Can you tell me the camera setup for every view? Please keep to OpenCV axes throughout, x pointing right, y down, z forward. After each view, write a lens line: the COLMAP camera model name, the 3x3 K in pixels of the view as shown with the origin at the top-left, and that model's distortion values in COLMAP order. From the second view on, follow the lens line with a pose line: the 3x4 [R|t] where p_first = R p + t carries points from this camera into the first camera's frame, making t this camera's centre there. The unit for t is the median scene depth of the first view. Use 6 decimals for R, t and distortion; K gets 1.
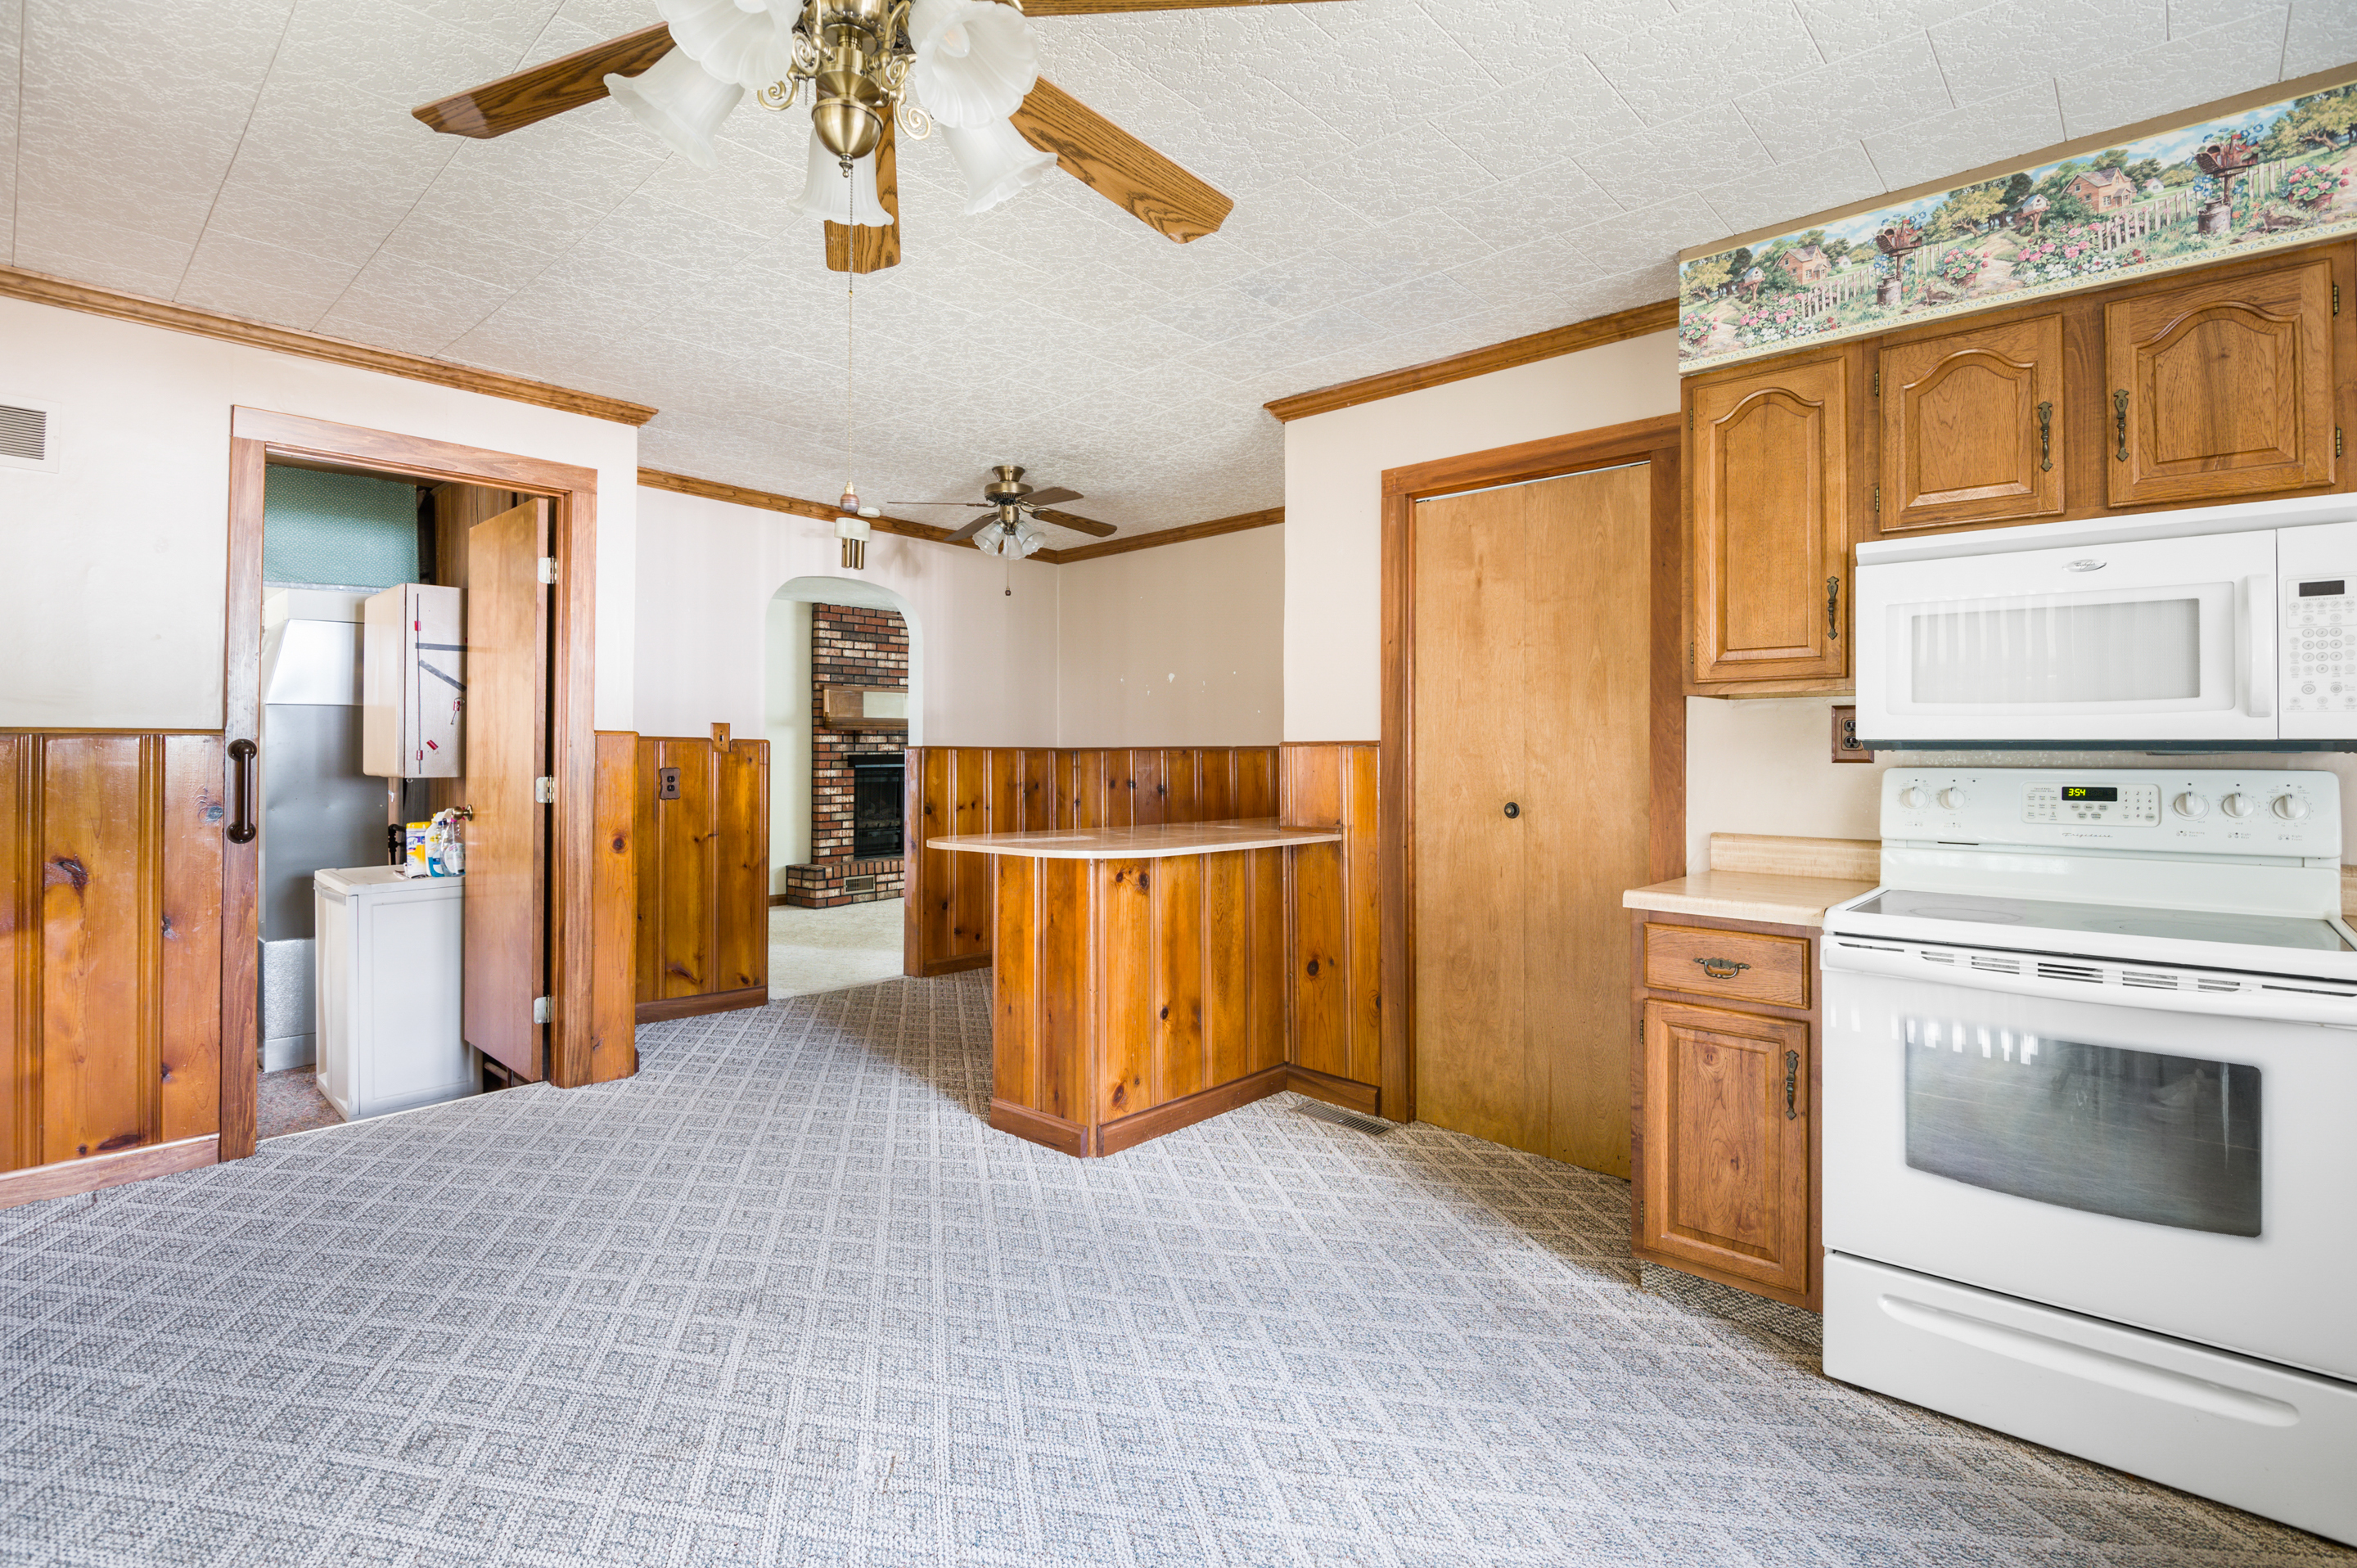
lens RADIAL K [[1072.3, 0, 1205.8], [0, 1072.3, 746.1], [0, 0, 1]] dist [-0.024646, -0.002723]
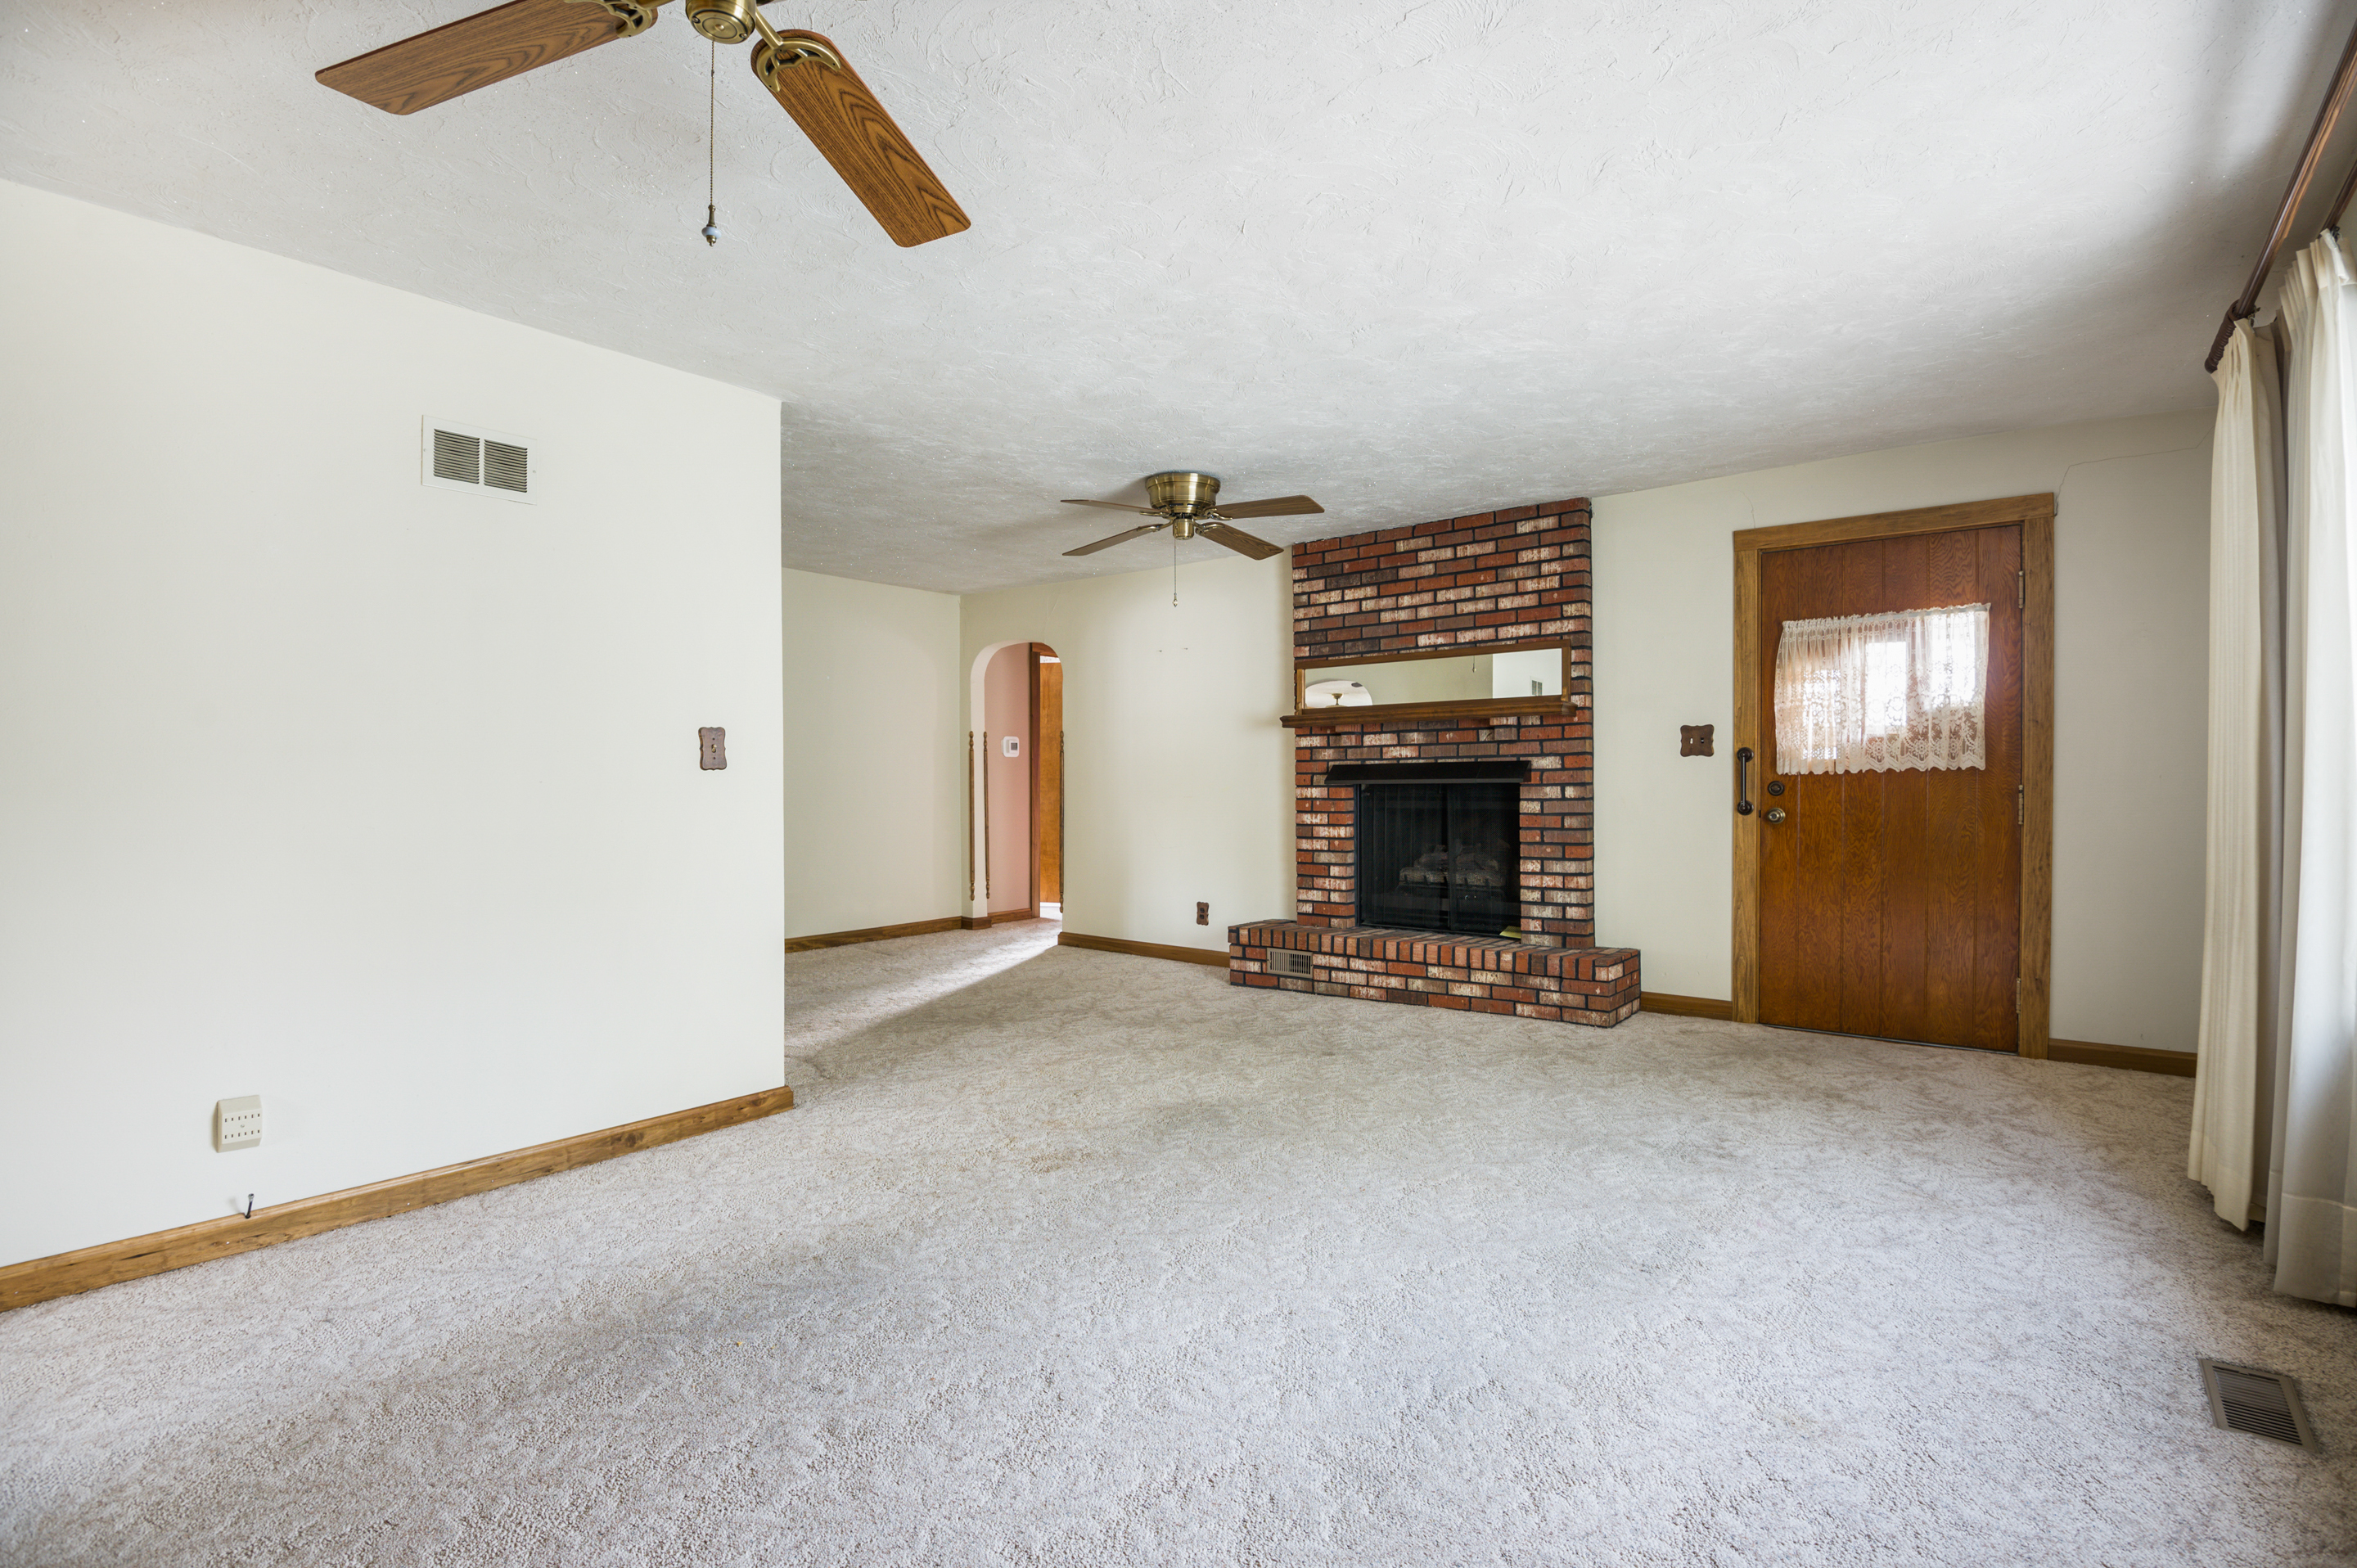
lens RADIAL K [[1072.3, 0, 1190.9], [0, 1072.3, 786.1], [0, 0, 1]] dist [-0.024646, -0.002723]
pose [[0.053033, 0.000660, -0.998593, 0.316050], [0.009032, 0.999959, 0.001140, 0.019739], [0.998552, -0.009080, 0.053025, 0.877426]]
